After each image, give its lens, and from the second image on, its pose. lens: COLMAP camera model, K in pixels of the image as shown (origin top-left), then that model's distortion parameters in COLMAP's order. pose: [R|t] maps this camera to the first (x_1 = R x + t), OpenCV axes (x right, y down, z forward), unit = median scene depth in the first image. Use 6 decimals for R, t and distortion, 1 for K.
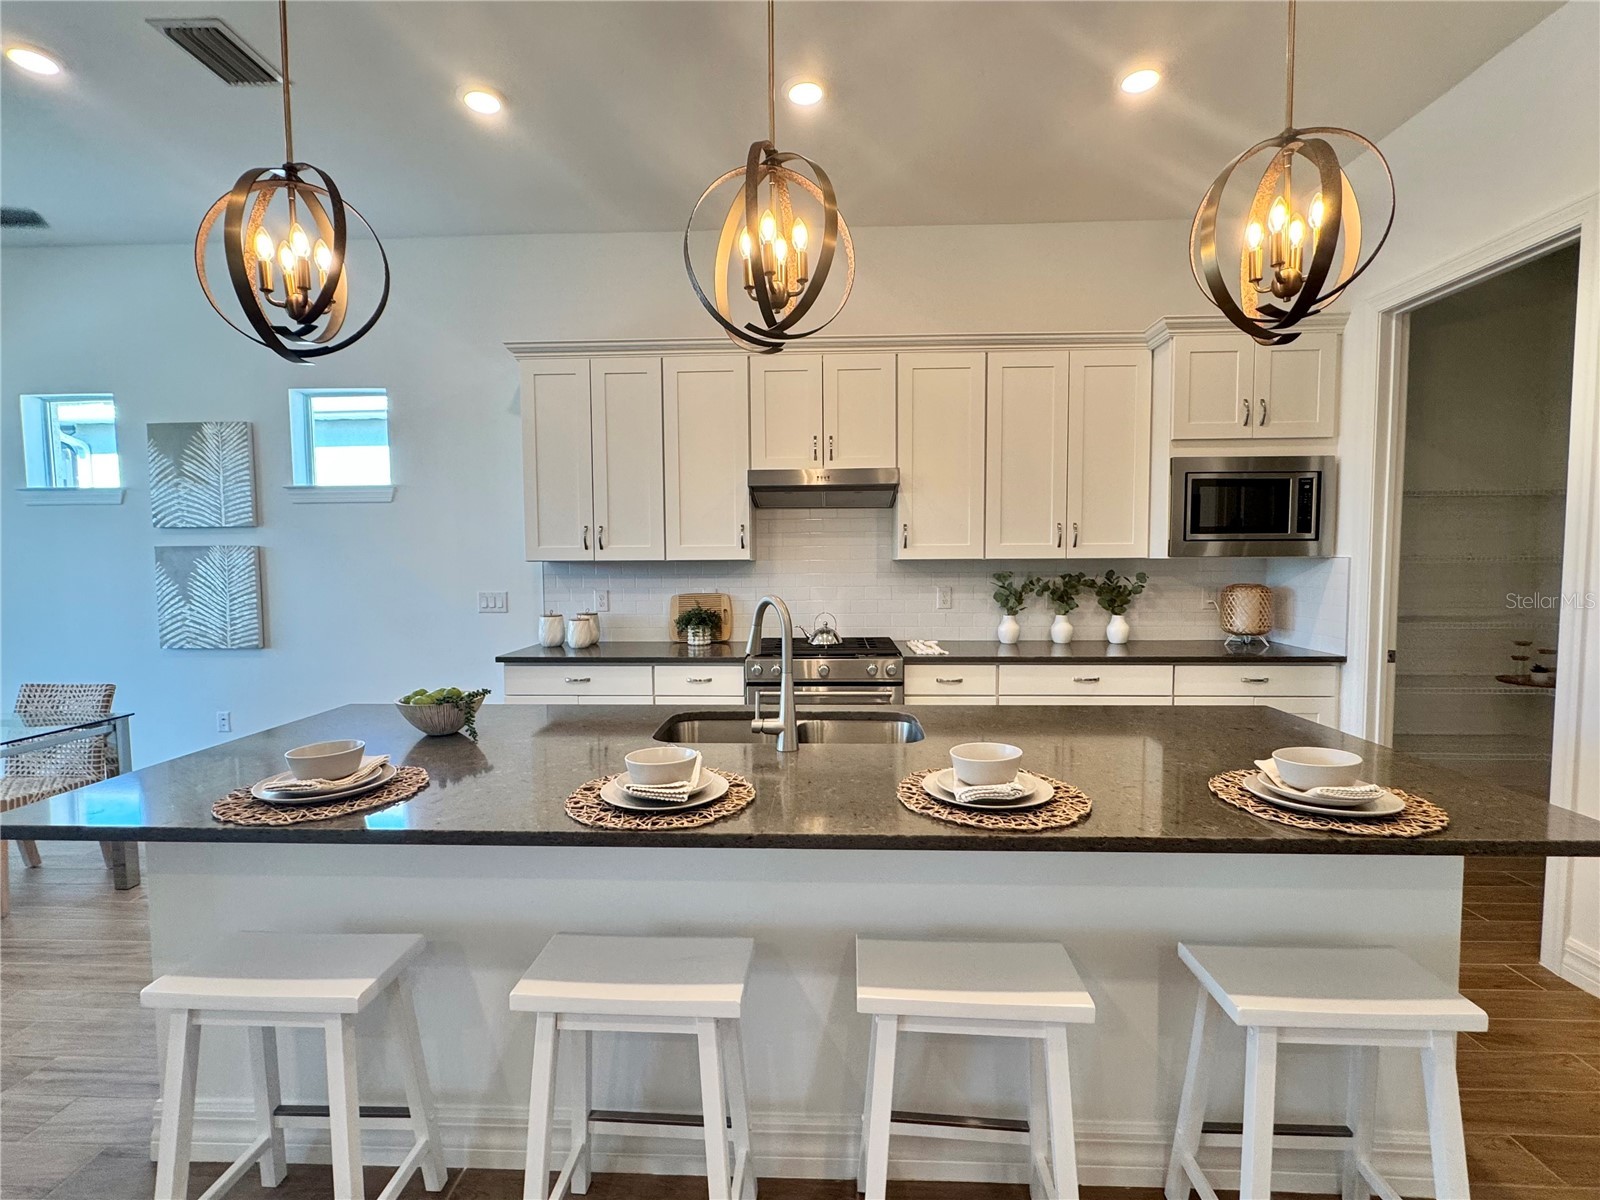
lens RADIAL K [[742.3, 0, 797.8], [0, 742.3, 603.6], [0, 0, 1]] dist [-0.000809, 0.000206]
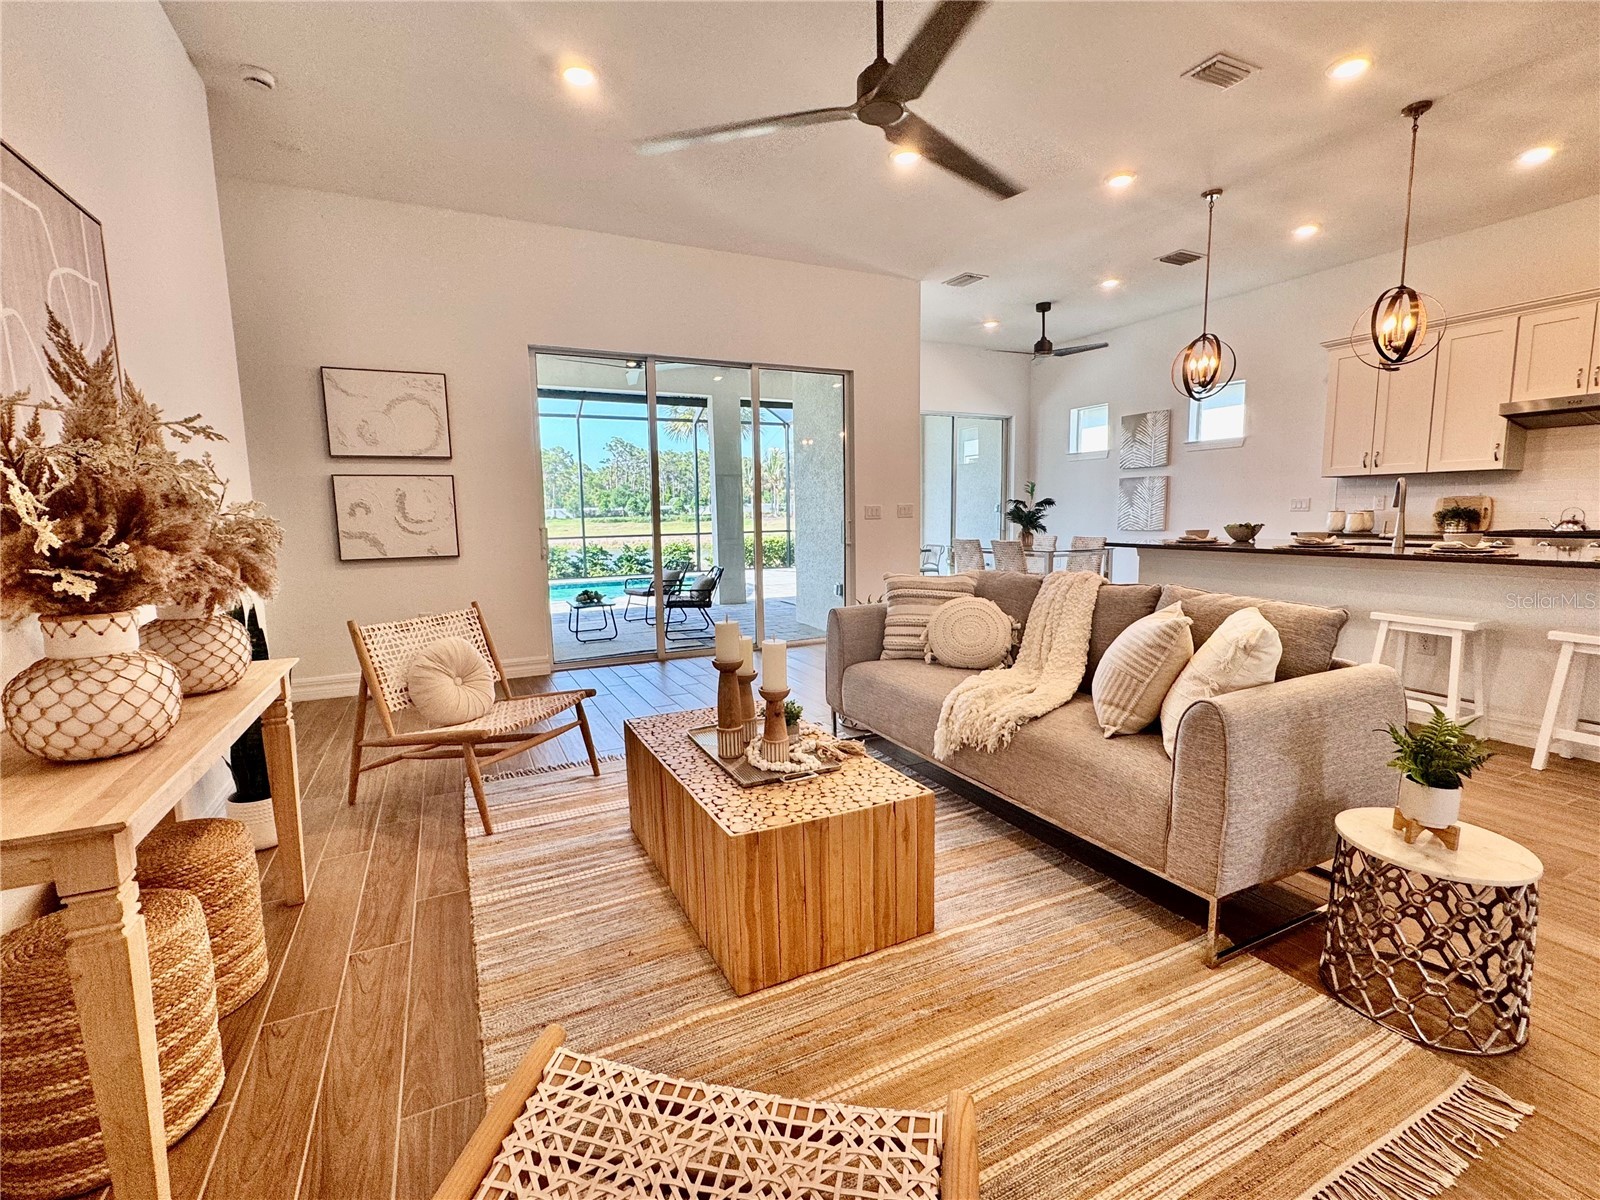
lens RADIAL K [[707.2, 0, 800.3], [0, 707.2, 602.8], [0, 0, 1]] dist [-0.000037, -0.000260]
pose [[0.475911, 0.112711, -0.872241, 0.465858], [-0.039730, 0.993497, 0.106702, 0.094974], [0.878595, -0.016127, 0.477295, -0.735110]]
